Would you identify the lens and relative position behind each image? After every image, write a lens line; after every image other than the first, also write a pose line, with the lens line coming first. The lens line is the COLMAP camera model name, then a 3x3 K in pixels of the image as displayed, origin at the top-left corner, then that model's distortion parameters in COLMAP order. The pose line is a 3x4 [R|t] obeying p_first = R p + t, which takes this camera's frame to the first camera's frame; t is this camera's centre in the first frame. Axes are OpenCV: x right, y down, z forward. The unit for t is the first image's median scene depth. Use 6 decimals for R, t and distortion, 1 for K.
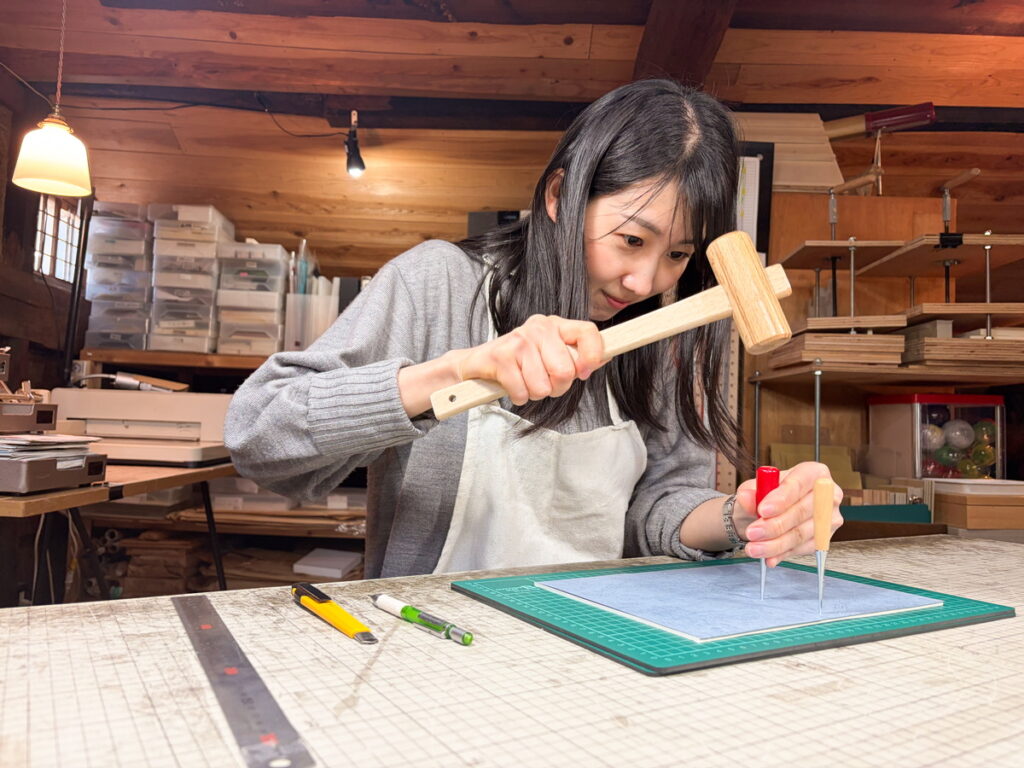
lens RADIAL K [[748.9, 0, 512.0], [0, 748.9, 384.0], [0, 0, 1]] dist [0.008368, -0.010866]
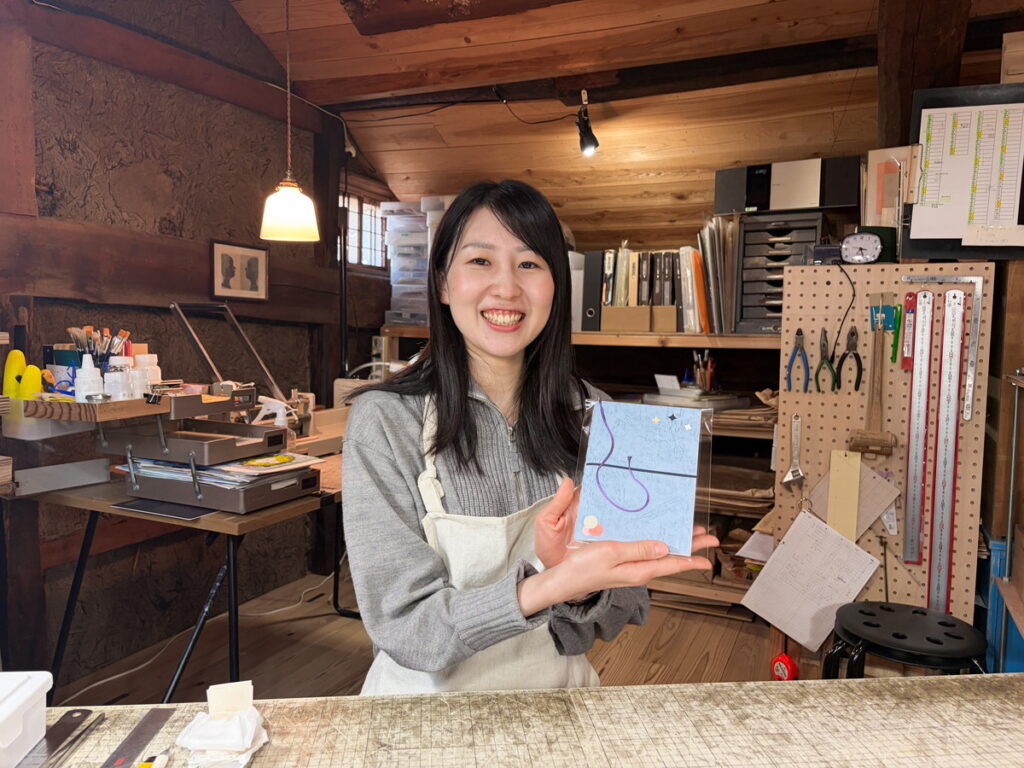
lens RADIAL K [[748.9, 0, 512.0], [0, 748.9, 384.0], [0, 0, 1]] dist [0.008368, -0.010866]
pose [[0.910016, 0.006438, -0.414523, 0.105379], [0.035872, 0.994906, 0.094203, -0.061551], [0.413018, -0.100596, 0.905150, 0.010059]]
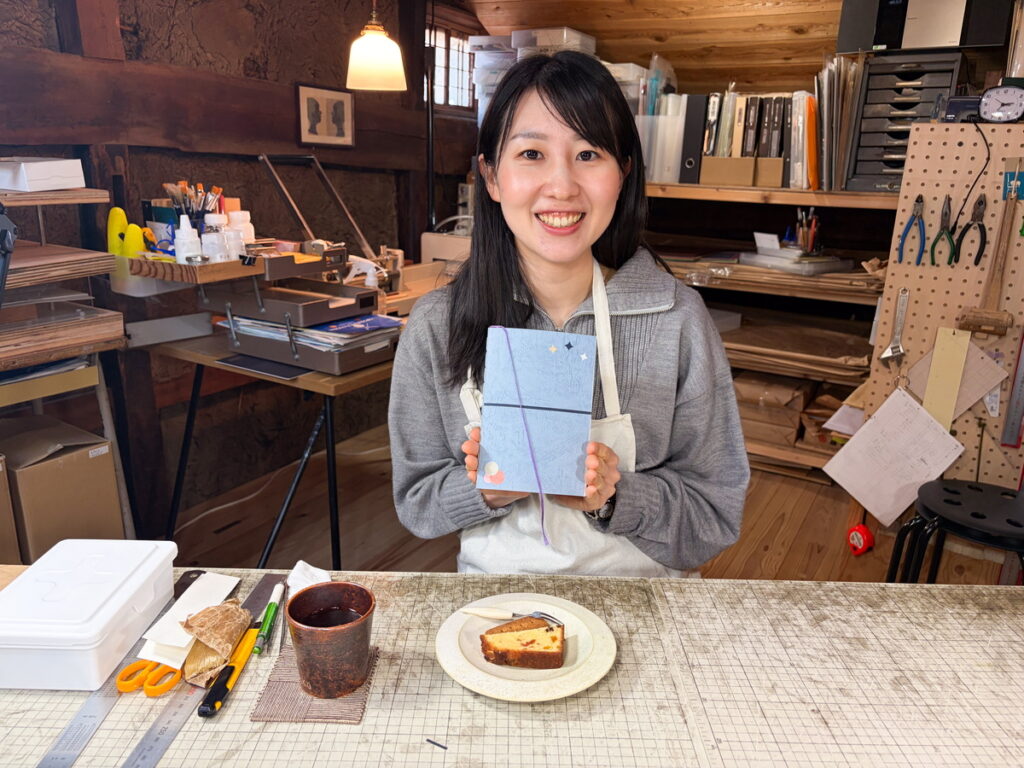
lens RADIAL K [[751.2, 0, 523.5], [0, 751.2, 384.2], [0, 0, 1]] dist [0.004337, -0.010910]
pose [[0.864177, 0.128803, -0.486424, 0.100214], [0.023383, 0.955360, 0.294518, -0.077181], [0.502645, -0.265889, 0.822588, 0.014933]]
